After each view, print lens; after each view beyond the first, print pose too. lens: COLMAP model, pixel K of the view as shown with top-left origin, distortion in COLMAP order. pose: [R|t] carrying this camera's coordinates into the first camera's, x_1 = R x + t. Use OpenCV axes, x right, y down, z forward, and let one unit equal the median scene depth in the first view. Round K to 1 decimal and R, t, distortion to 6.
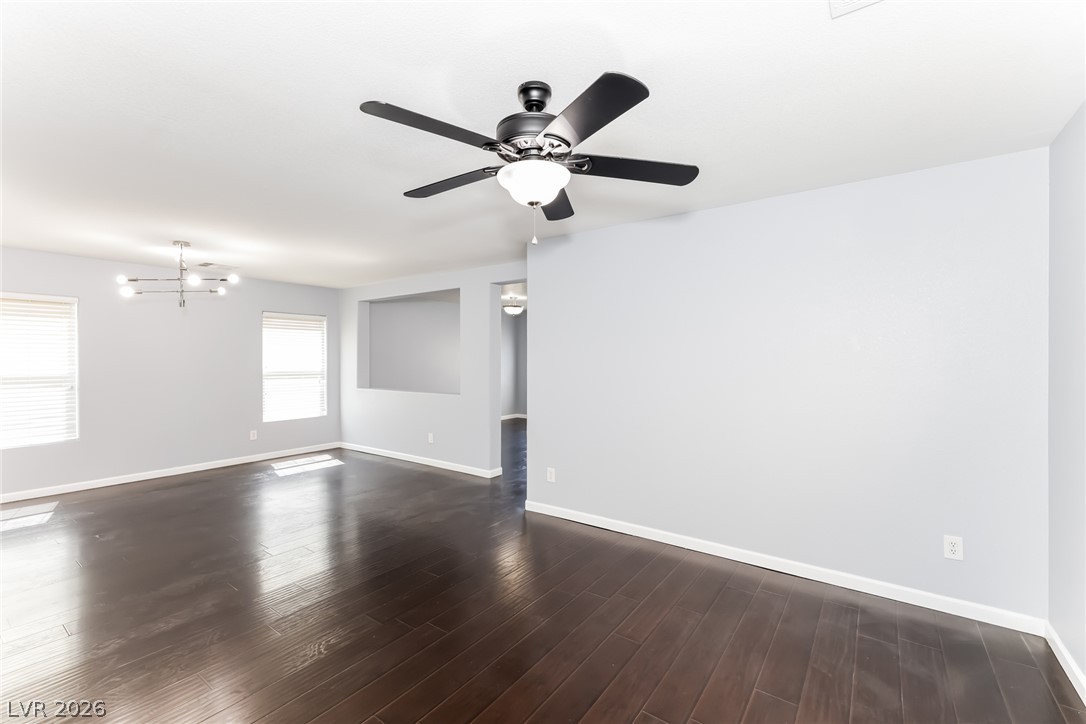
lens RADIAL K [[456.3, 0, 548.8], [0, 456.3, 356.4], [0, 0, 1]] dist [0.000665, 0.000126]
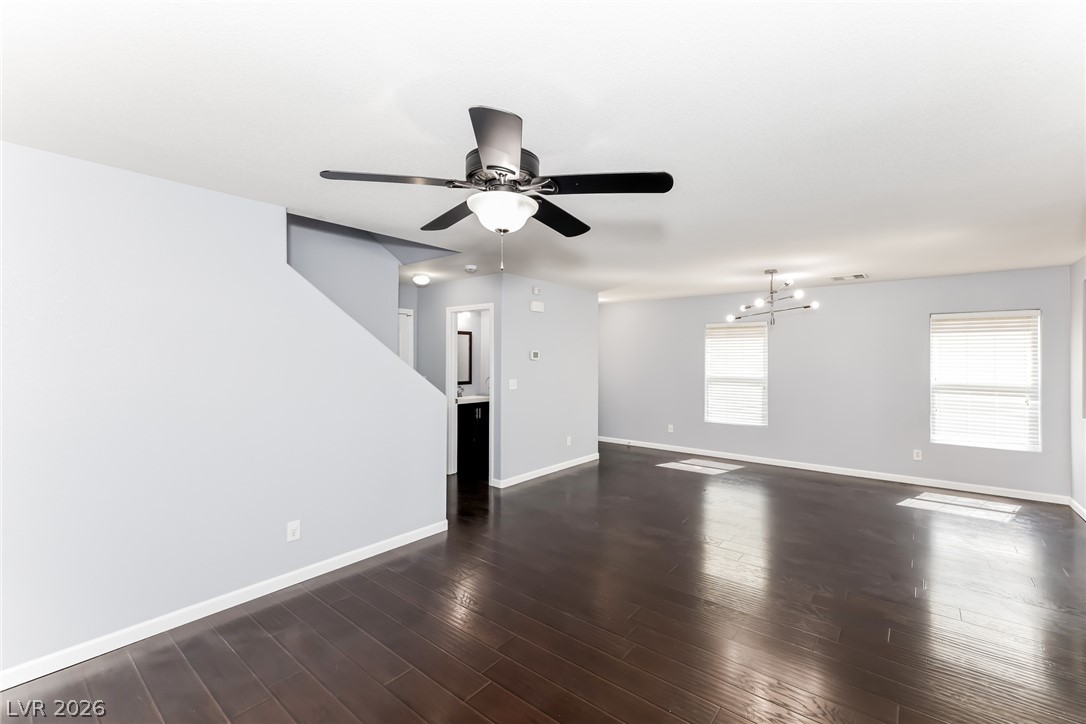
lens RADIAL K [[456.3, 0, 548.8], [0, 456.3, 356.4], [0, 0, 1]] dist [0.000665, 0.000126]
pose [[-0.055626, -0.013160, -0.998365, 0.280428], [-0.003295, 0.999910, -0.012996, -0.005072], [0.998446, 0.002567, -0.055664, 0.324450]]
